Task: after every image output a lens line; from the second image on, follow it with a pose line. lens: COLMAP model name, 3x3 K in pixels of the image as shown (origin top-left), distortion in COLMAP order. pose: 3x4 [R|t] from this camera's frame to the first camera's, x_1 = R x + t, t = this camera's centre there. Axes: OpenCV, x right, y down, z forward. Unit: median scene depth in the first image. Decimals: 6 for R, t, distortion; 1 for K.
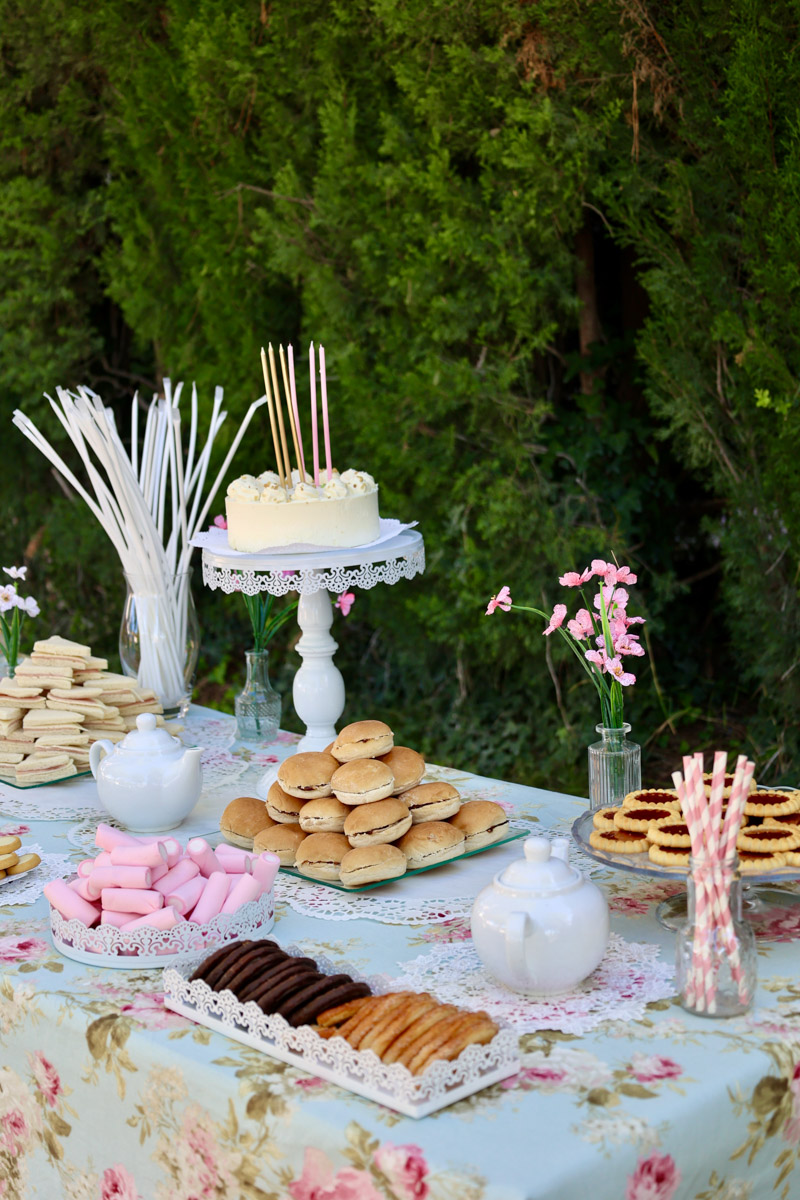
lens RADIAL K [[1844.5, 0, 400.0], [0, 1844.5, 600.0], [0, 0, 1]] dist [-0.153571, 0.872453]
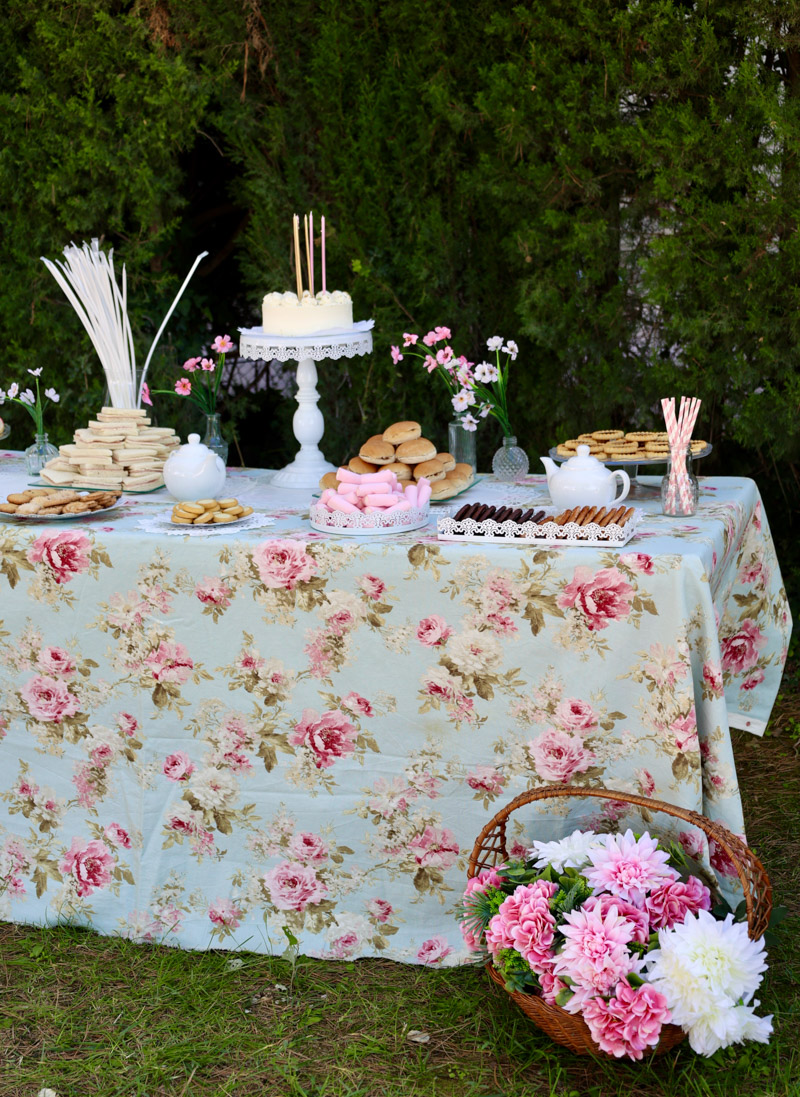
lens RADIAL K [[1679.1, 0, 400.0], [0, 1679.1, 548.5], [0, 0, 1]] dist [-0.004283, -0.028598]
pose [[0.891212, -0.078351, 0.446769, -0.677589], [0.062621, 0.996789, 0.049894, 0.093112], [-0.449244, -0.016489, 0.893257, -0.433556]]
